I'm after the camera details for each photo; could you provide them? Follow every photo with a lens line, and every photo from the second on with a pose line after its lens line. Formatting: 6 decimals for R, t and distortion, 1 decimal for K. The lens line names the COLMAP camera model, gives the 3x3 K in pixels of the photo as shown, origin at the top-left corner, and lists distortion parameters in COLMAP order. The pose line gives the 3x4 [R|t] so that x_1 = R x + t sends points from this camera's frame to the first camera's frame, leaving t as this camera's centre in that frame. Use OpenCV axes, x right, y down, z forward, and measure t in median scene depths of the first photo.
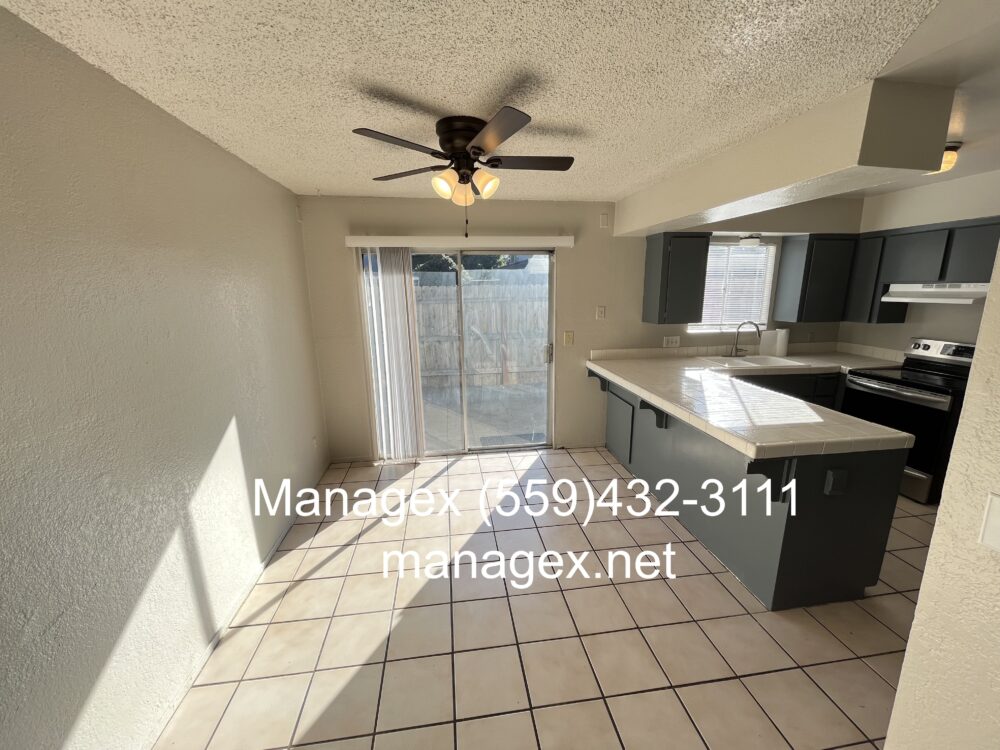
lens RADIAL K [[404.7, 0, 502.5], [0, 404.7, 374.9], [0, 0, 1]] dist [-0.003232, -0.000020]
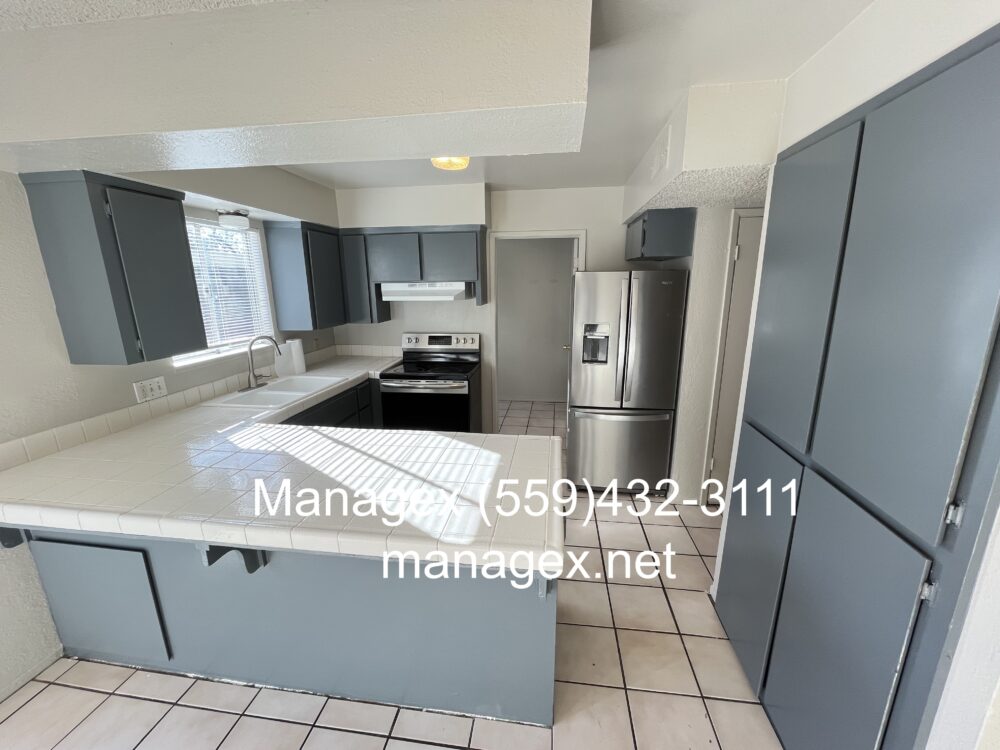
lens RADIAL K [[404.7, 0, 499.2], [0, 404.7, 377.1], [0, 0, 1]] dist [-0.003232, -0.000020]
pose [[0.276803, -0.214388, 0.936706, 0.045502], [0.210171, 0.964700, 0.158688, -0.092472], [-0.937661, 0.152944, 0.312090, 0.420107]]
